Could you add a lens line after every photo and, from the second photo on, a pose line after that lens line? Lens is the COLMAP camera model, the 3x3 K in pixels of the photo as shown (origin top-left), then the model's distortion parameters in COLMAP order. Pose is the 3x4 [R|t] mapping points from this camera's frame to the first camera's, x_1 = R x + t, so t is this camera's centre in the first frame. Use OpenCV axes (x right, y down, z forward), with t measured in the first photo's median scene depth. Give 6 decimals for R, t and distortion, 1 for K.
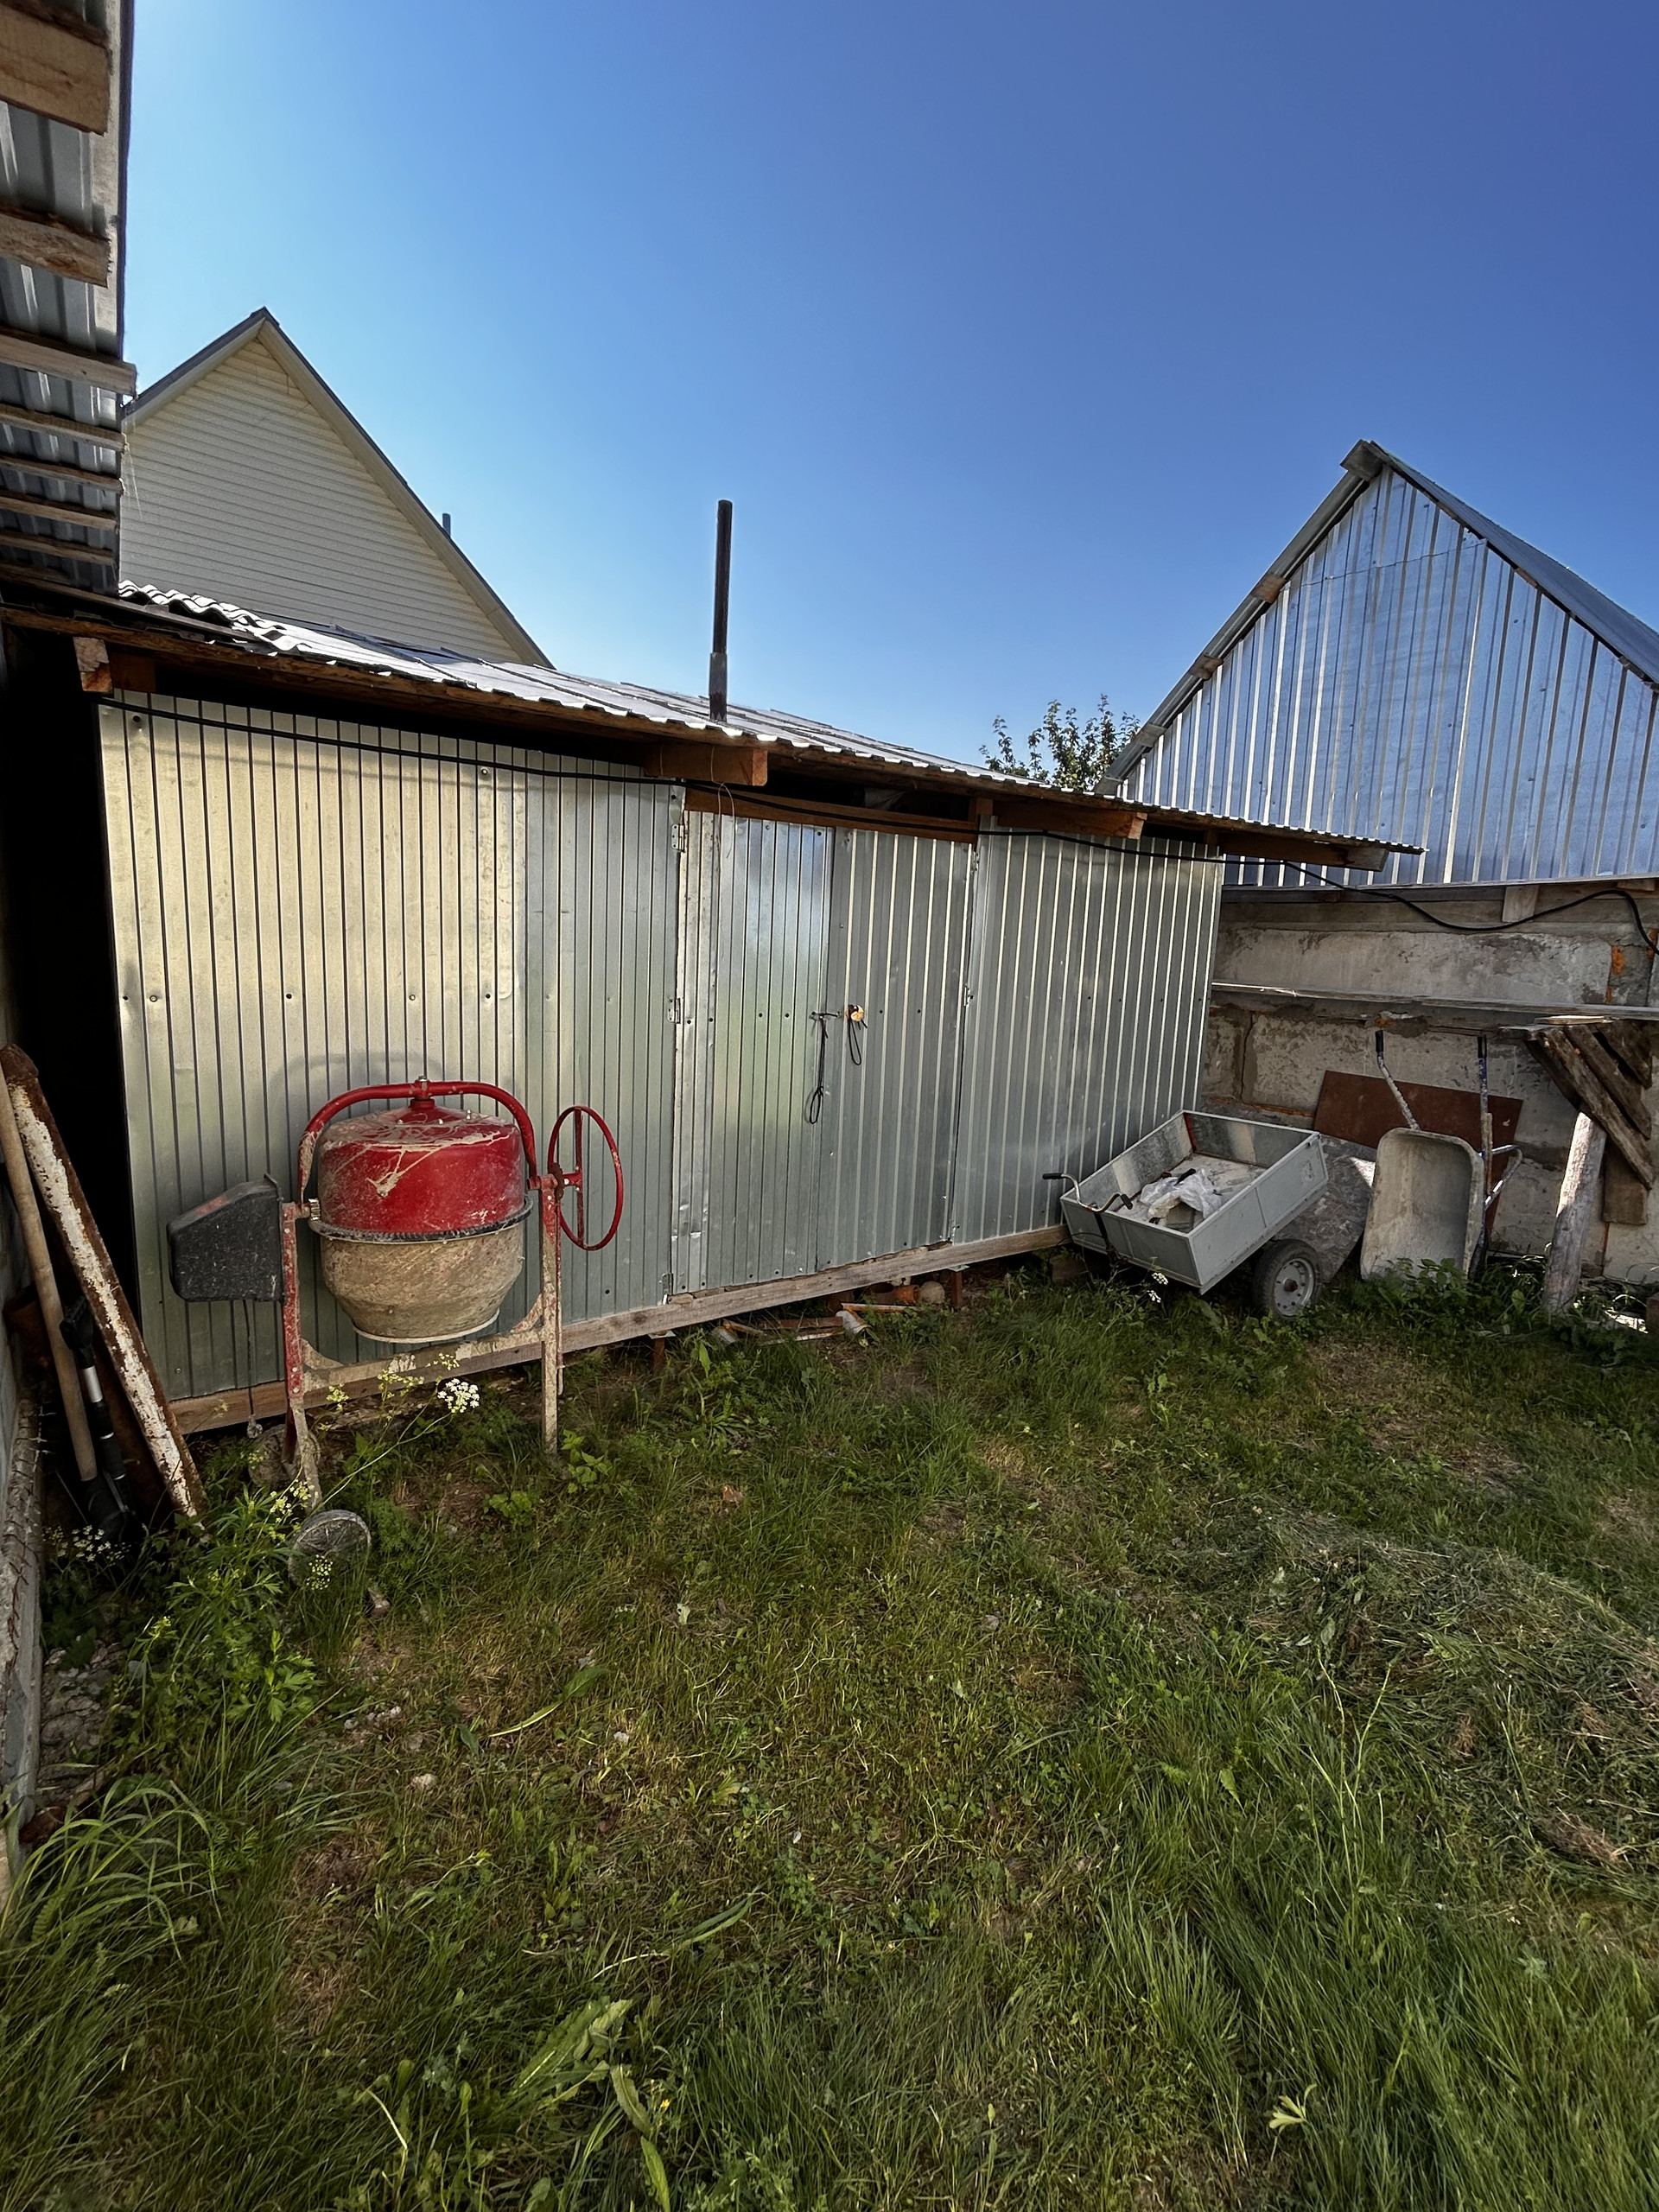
lens RADIAL K [[1005.6, 0, 829.6], [0, 1005.6, 1104.8], [0, 0, 1]] dist [0.000434, 0.000149]
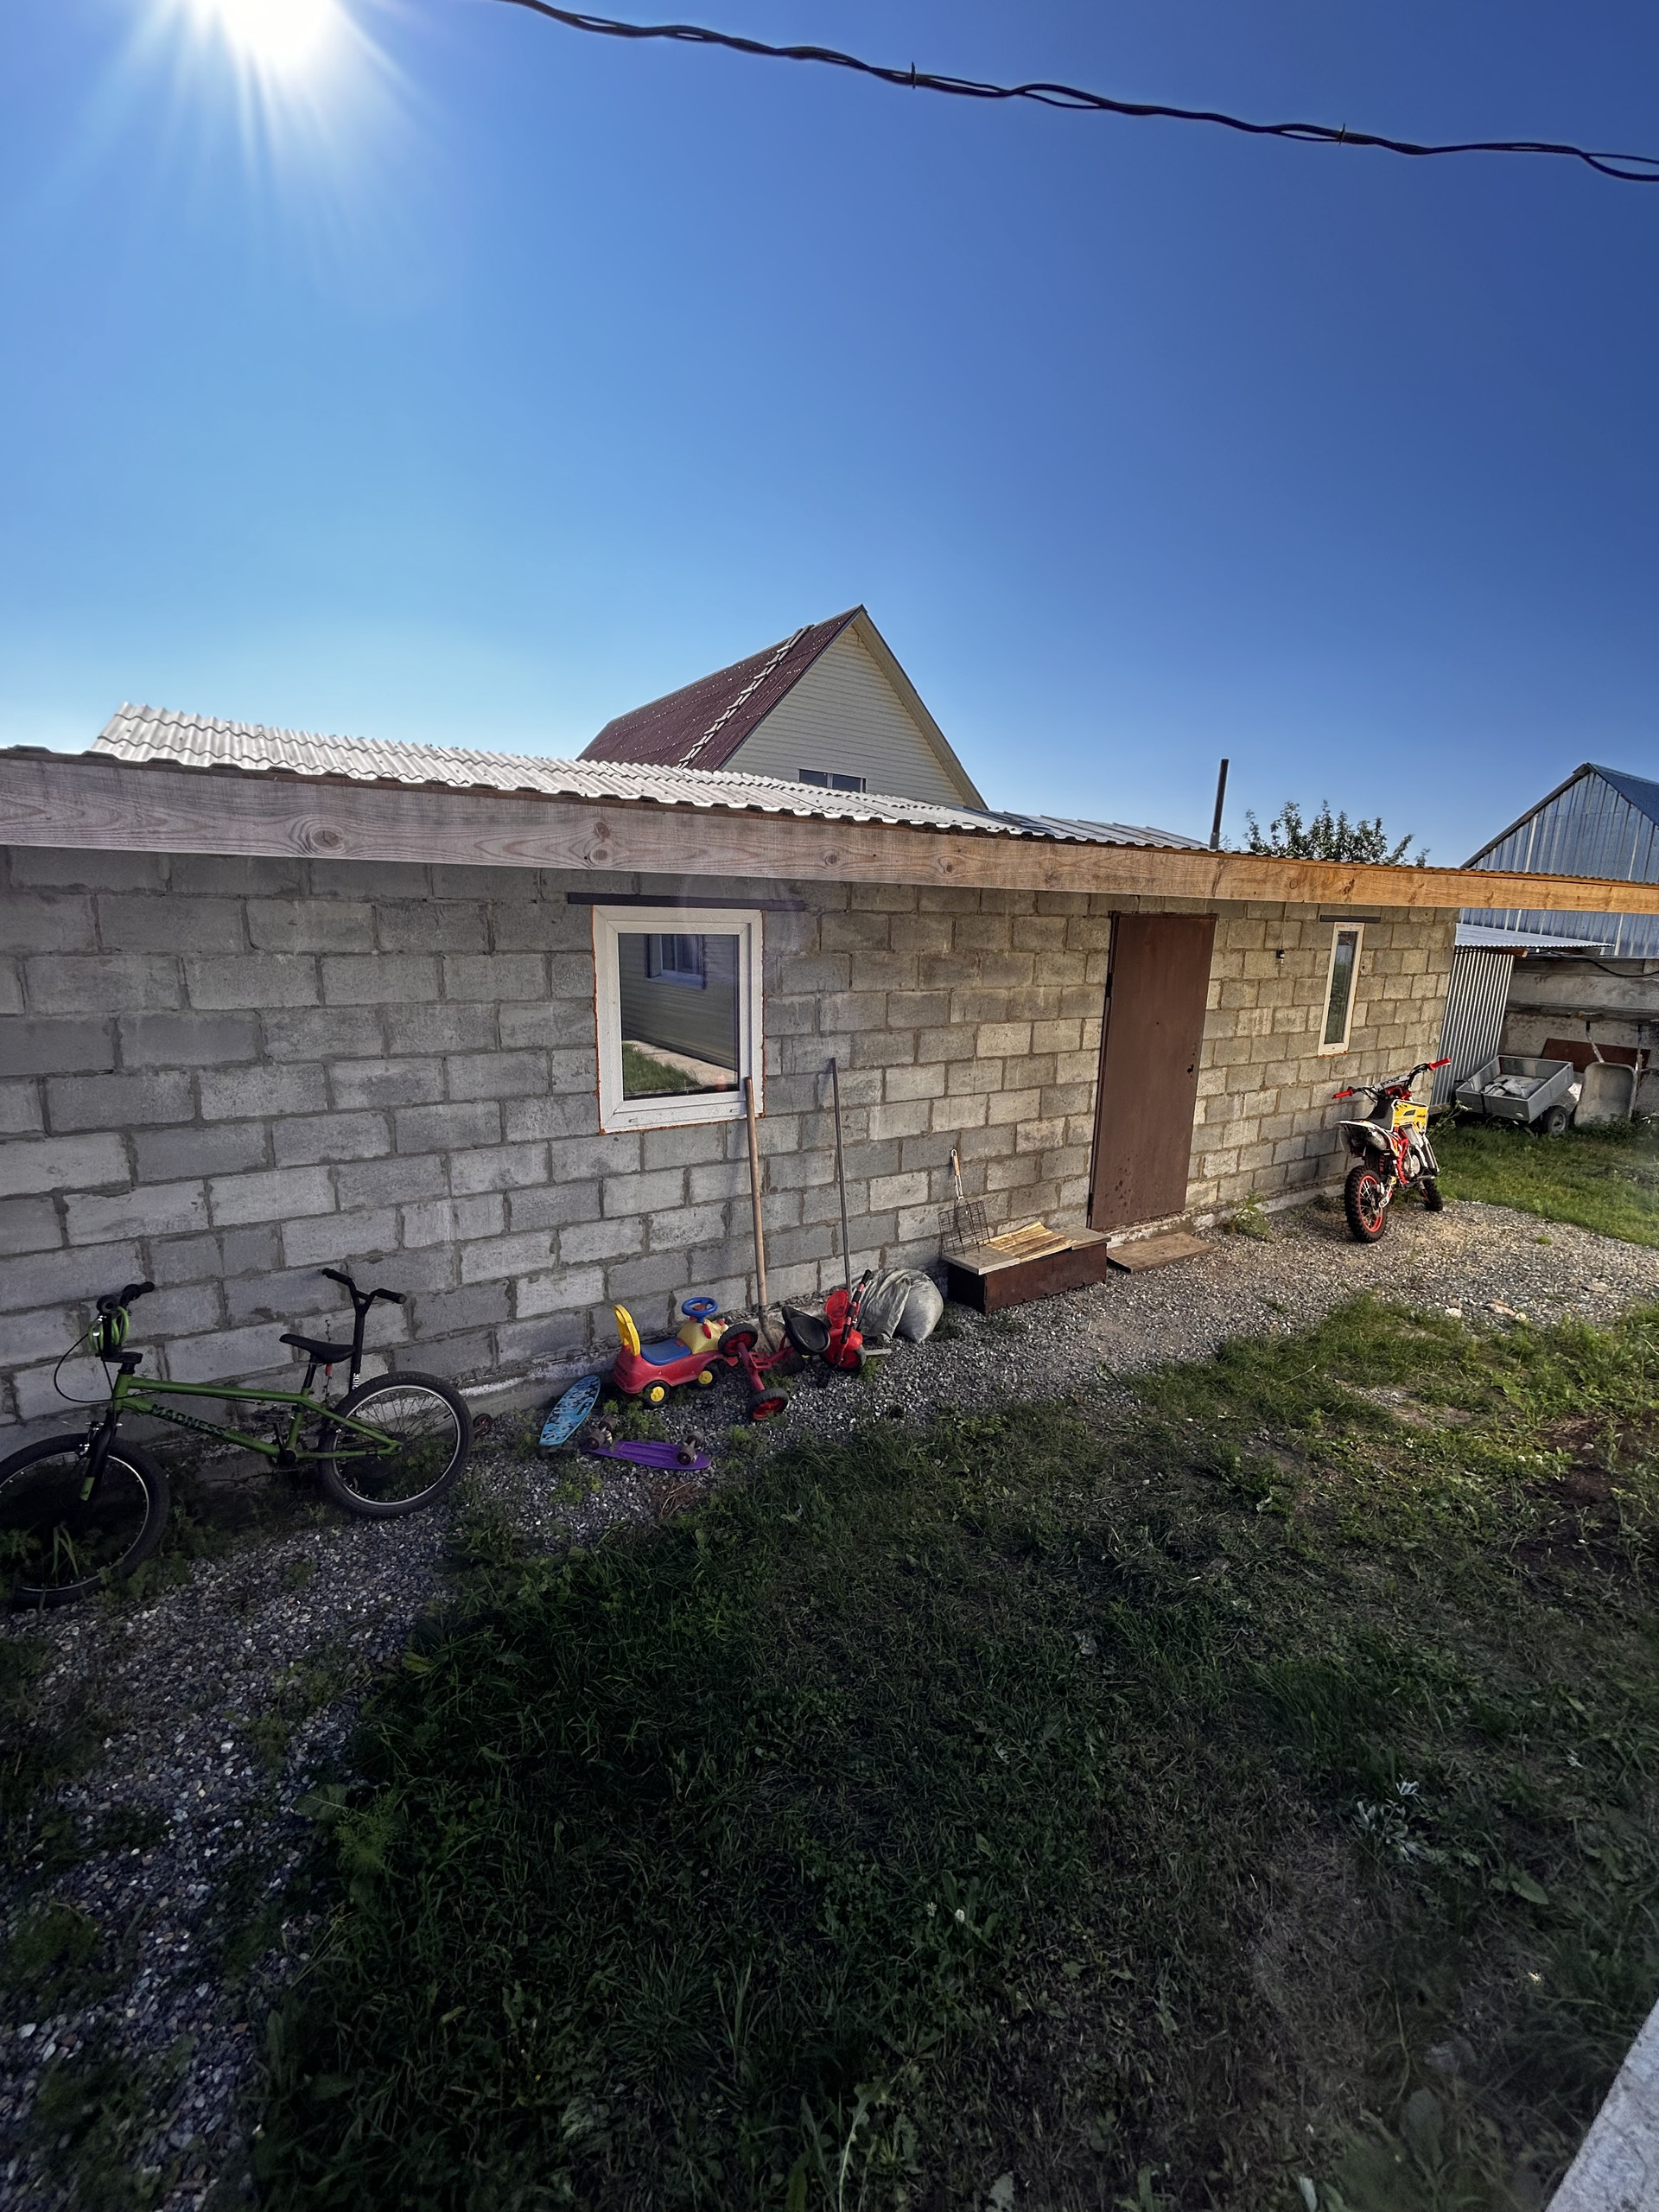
lens RADIAL K [[891.0, 0, 827.0], [0, 891.0, 1102.4], [0, 0, 1]] dist [-0.003468, 0.001495]
pose [[0.997810, -0.003231, -0.066068, -1.049379], [0.005535, 0.999382, 0.034721, 0.033268], [0.065915, -0.035010, 0.997211, -1.152725]]
